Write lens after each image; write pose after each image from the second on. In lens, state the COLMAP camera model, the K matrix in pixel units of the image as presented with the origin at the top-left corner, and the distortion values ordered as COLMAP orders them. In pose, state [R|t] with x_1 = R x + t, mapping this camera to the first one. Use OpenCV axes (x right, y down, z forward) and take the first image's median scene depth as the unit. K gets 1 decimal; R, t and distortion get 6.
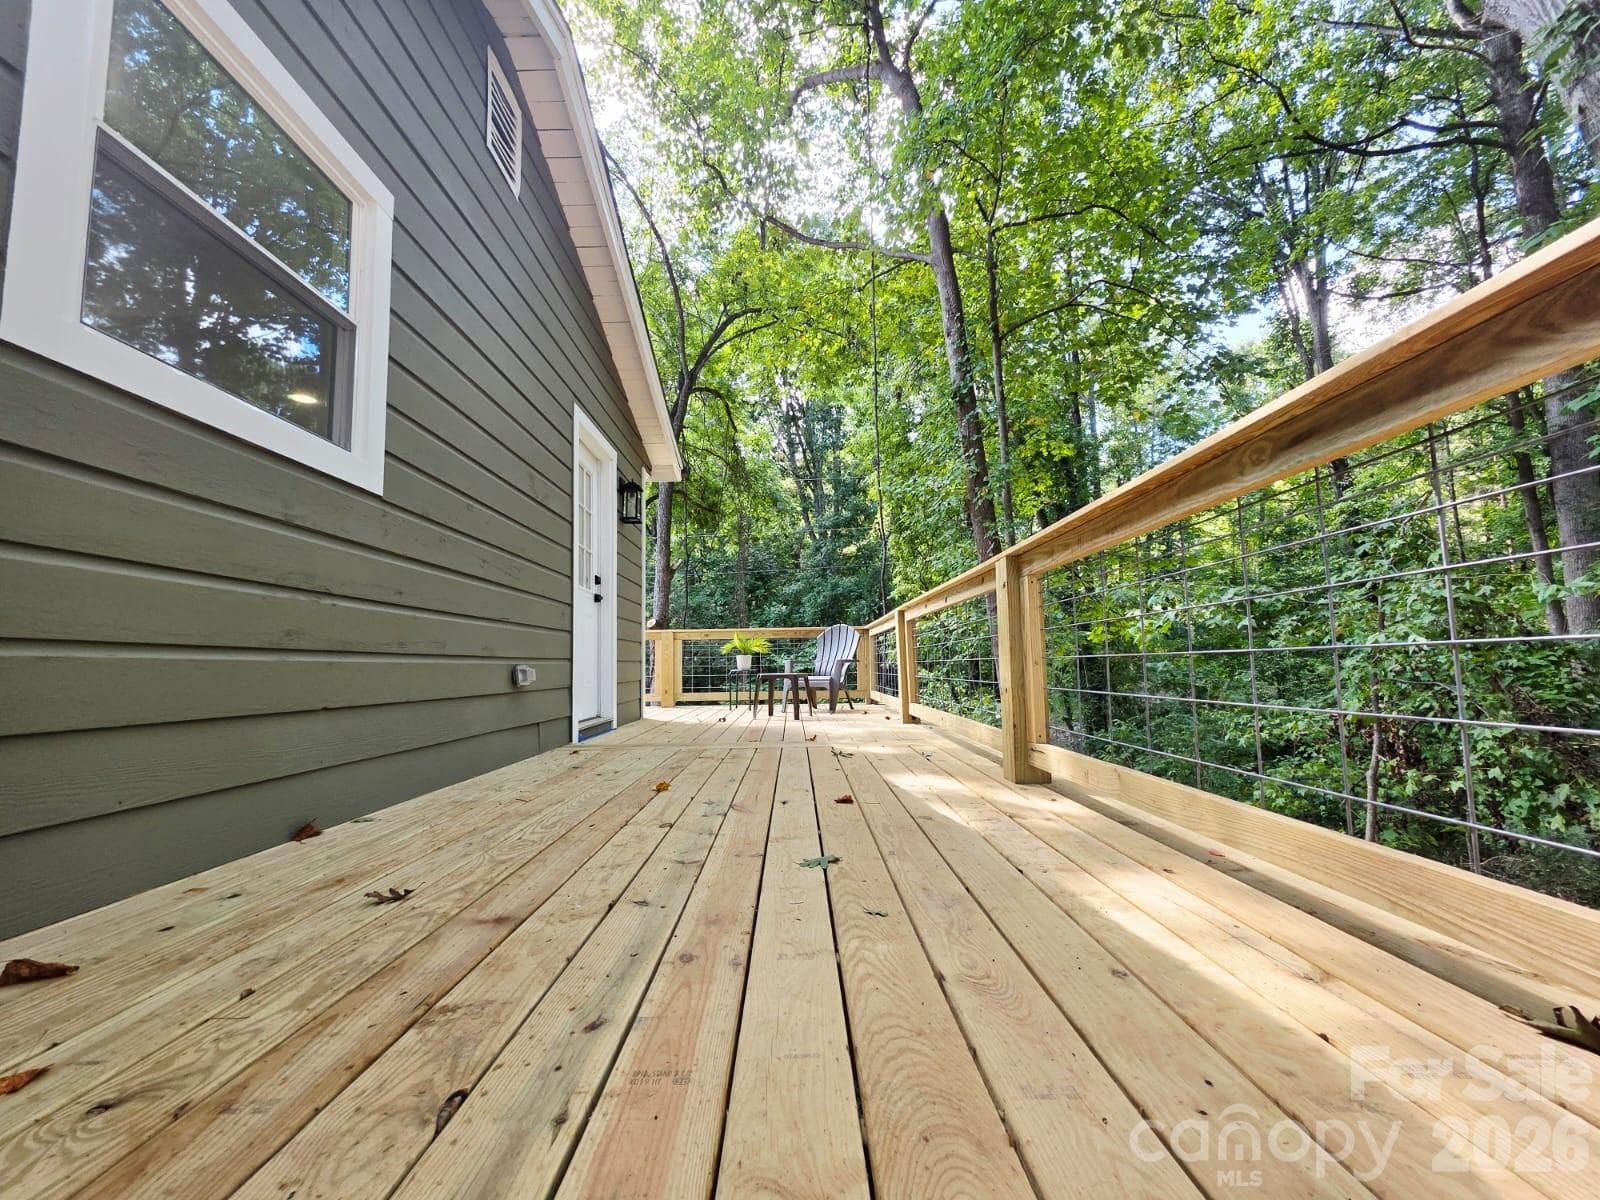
lens RADIAL K [[644.7, 0, 795.3], [0, 644.7, 602.3], [0, 0, 1]] dist [0.002000, 0.002552]
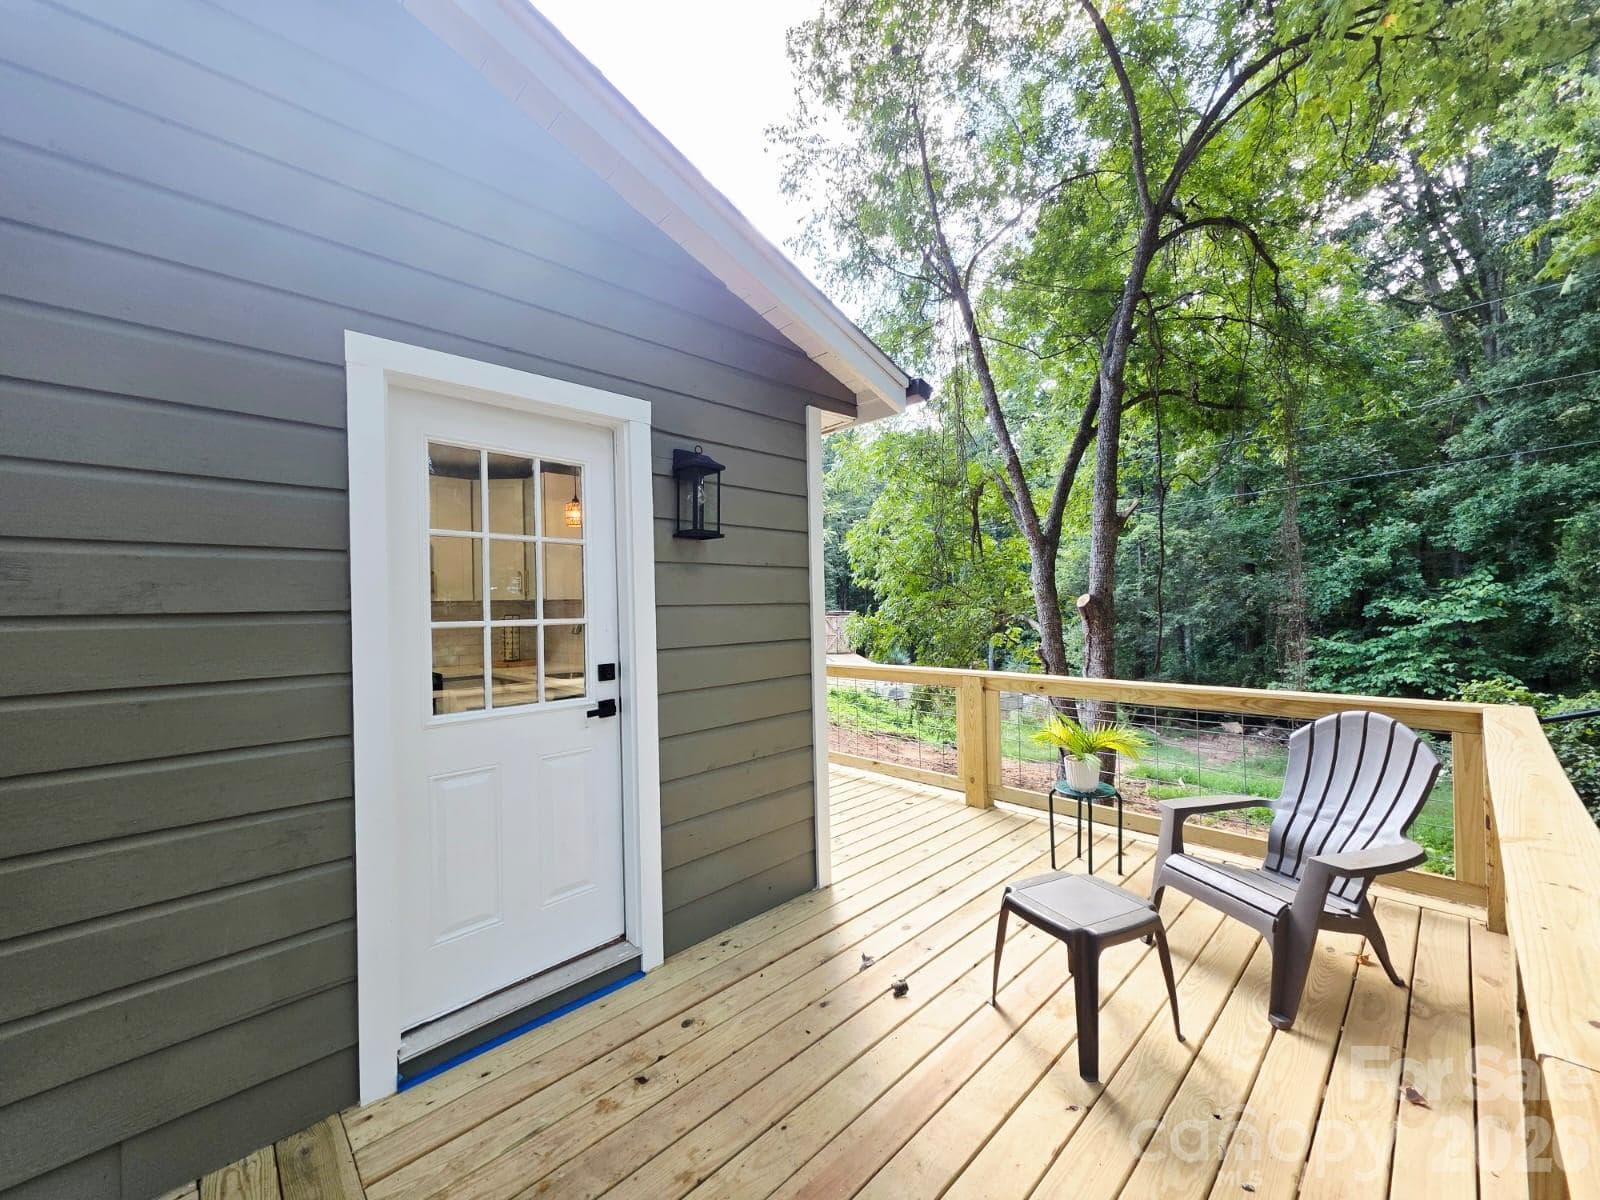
lens RADIAL K [[644.7, 0, 807.0], [0, 644.7, 595.7], [0, 0, 1]] dist [0.002000, 0.002552]
pose [[0.697243, -0.007695, -0.716794, 0.024746], [0.082900, 0.994099, 0.069967, -0.017233], [0.712025, -0.108206, 0.693766, 0.113687]]
